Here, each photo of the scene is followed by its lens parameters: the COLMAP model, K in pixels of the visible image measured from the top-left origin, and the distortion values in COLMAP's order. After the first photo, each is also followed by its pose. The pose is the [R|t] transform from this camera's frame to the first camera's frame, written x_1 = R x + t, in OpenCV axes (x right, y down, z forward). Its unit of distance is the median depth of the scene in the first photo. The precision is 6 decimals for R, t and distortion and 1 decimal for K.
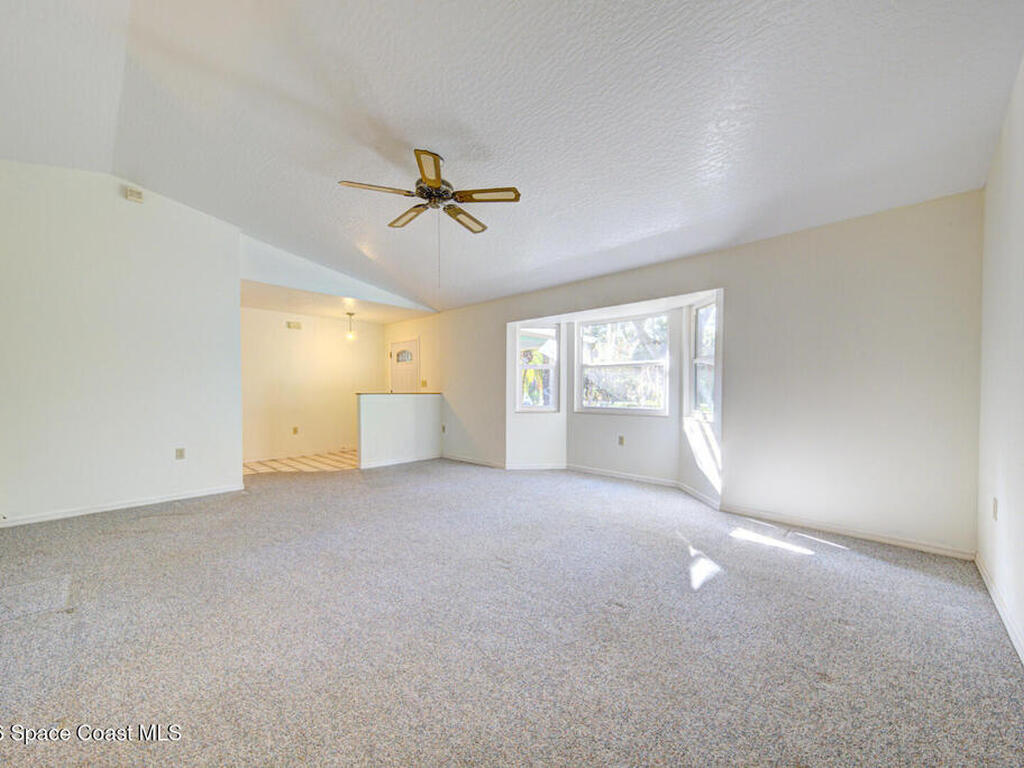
lens RADIAL K [[394.7, 0, 510.4], [0, 394.7, 395.3], [0, 0, 1]] dist [0.023466, -0.000663]
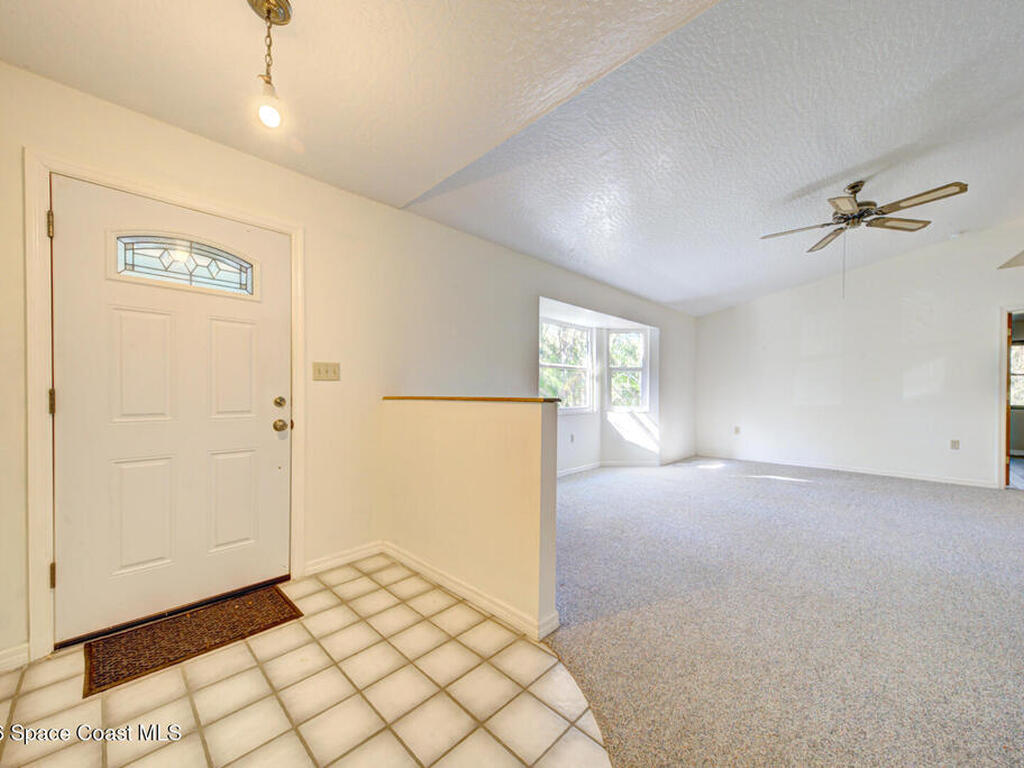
lens RADIAL K [[394.7, 0, 510.4], [0, 394.7, 395.3], [0, 0, 1]] dist [0.023466, -0.000663]
pose [[0.008664, -0.006160, 0.999943, -0.812646], [0.016418, 0.999847, 0.006017, -0.011337], [-0.999828, 0.016365, 0.008764, 1.190860]]
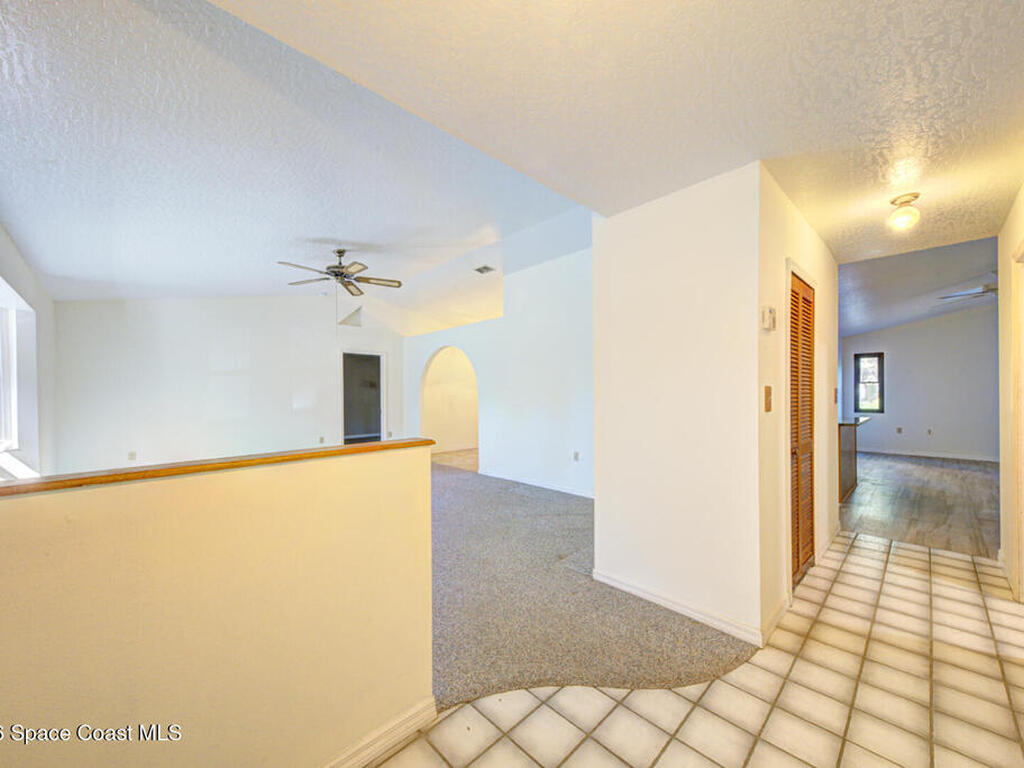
lens RADIAL K [[394.7, 0, 510.4], [0, 394.7, 395.3], [0, 0, 1]] dist [0.023466, -0.000663]
pose [[-0.998942, 0.015506, 0.043296, -0.539506], [0.016765, 0.999443, 0.028868, -0.051028], [-0.042824, 0.029563, -0.998645, 1.473934]]
